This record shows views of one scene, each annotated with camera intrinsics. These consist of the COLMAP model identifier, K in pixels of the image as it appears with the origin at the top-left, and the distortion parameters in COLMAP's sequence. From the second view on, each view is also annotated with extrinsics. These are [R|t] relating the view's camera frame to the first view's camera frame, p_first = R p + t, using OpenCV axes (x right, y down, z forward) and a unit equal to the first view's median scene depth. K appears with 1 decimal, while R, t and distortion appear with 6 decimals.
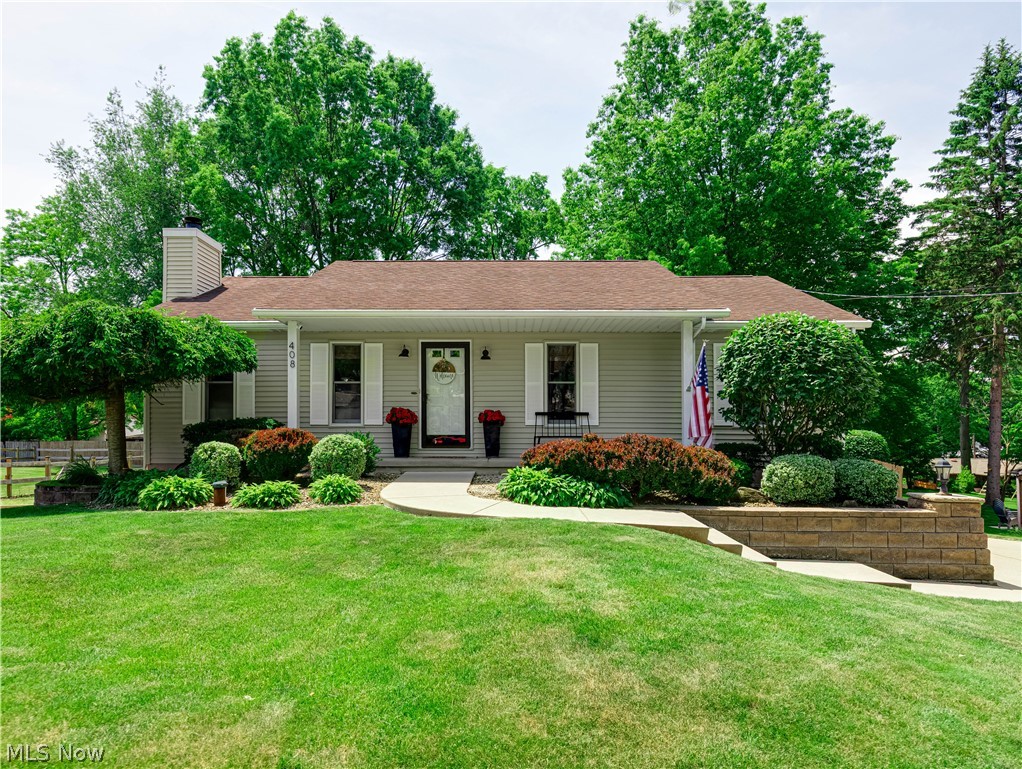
lens RADIAL K [[601.0, 0, 511.0], [0, 601.0, 384.5], [0, 0, 1]] dist [-0.004949, -0.000733]
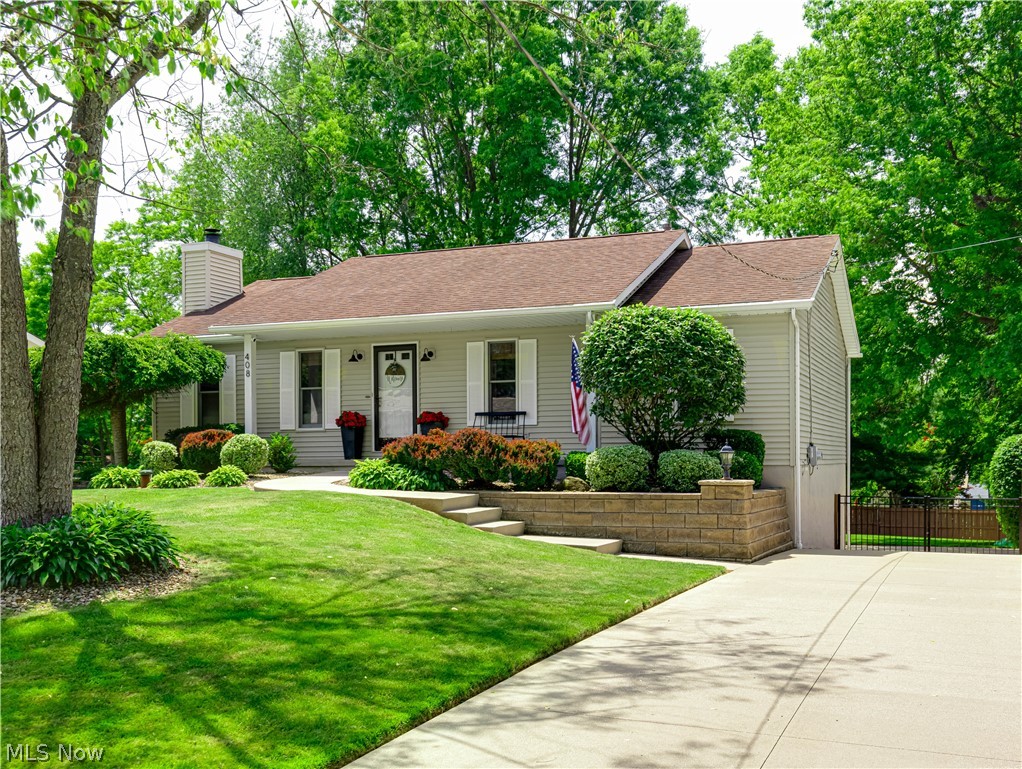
lens RADIAL K [[885.9, 0, 511.0], [0, 885.9, 384.5], [0, 0, 1]] dist [-0.044013, -0.005111]
pose [[0.953716, -0.034490, -0.298725, 0.523429], [0.034992, 0.999381, -0.003671, 0.007540], [0.298667, -0.006952, 0.954332, -0.355429]]
